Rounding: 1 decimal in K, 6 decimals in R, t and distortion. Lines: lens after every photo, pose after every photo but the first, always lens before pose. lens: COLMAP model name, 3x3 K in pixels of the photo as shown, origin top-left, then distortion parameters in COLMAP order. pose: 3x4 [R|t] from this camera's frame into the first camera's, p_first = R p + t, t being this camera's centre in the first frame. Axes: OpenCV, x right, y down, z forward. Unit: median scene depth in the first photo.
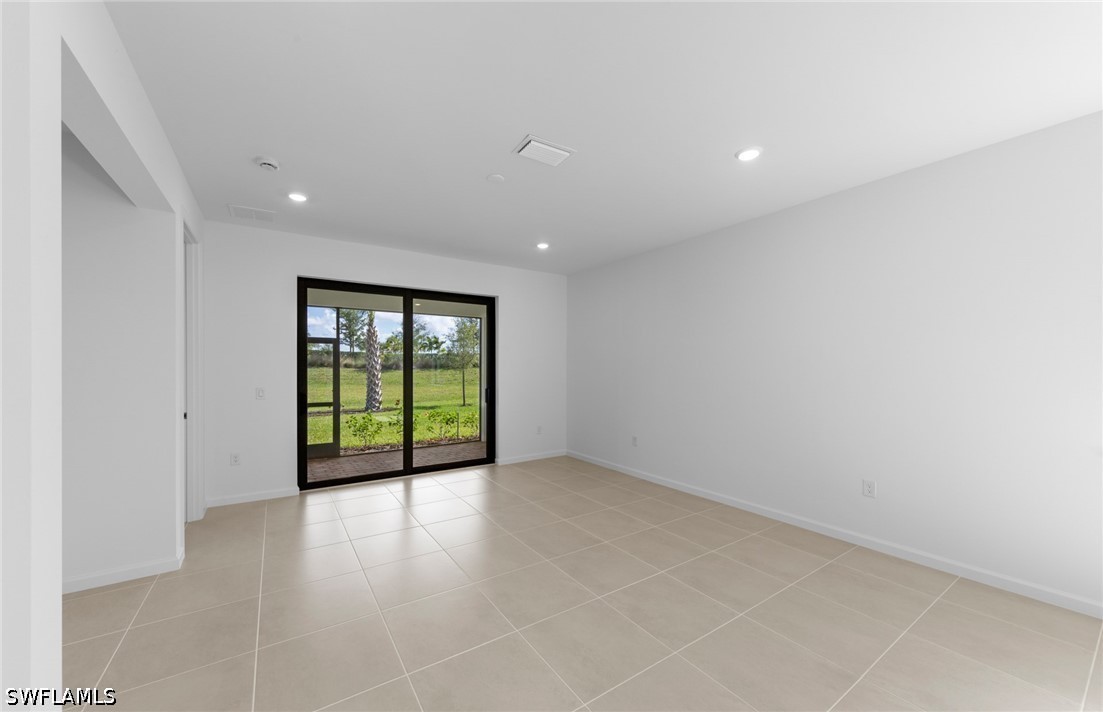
lens RADIAL K [[411.4, 0, 547.1], [0, 411.4, 362.3], [0, 0, 1]] dist [0.000378, 0.000083]
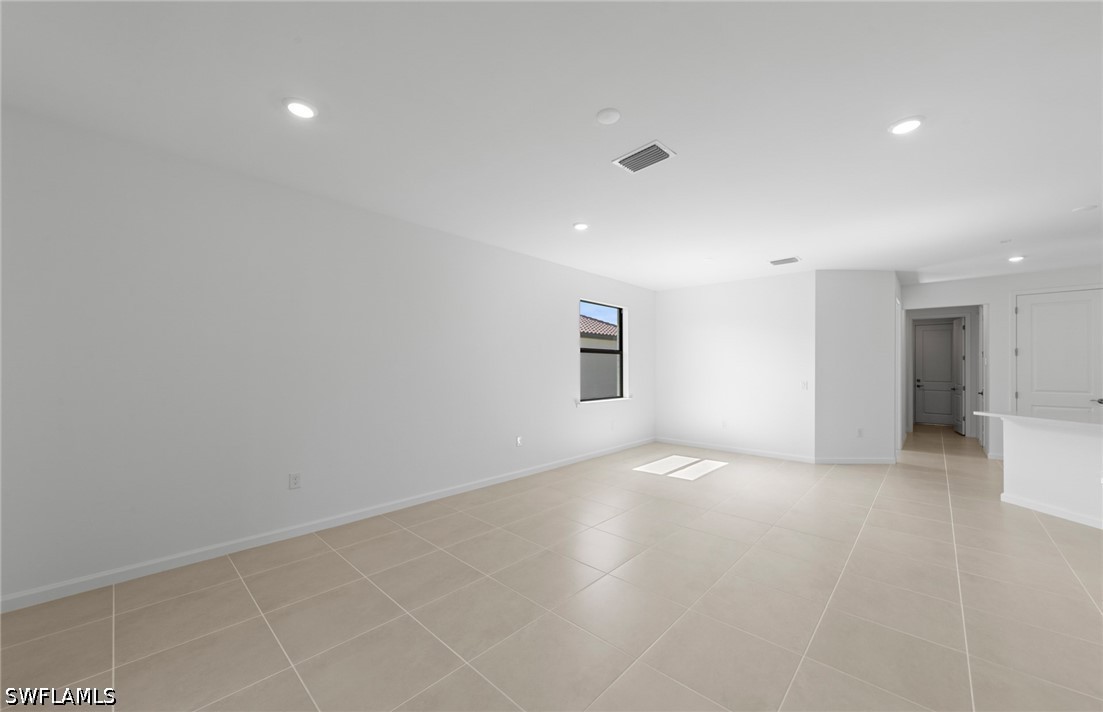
lens RADIAL K [[411.4, 0, 547.1], [0, 411.4, 362.3], [0, 0, 1]] dist [0.000378, 0.000083]
pose [[-0.223252, 0.008250, 0.974726, -0.524196], [-0.011777, 0.999868, -0.011160, 0.005158], [-0.974690, -0.013971, -0.223126, 0.782053]]
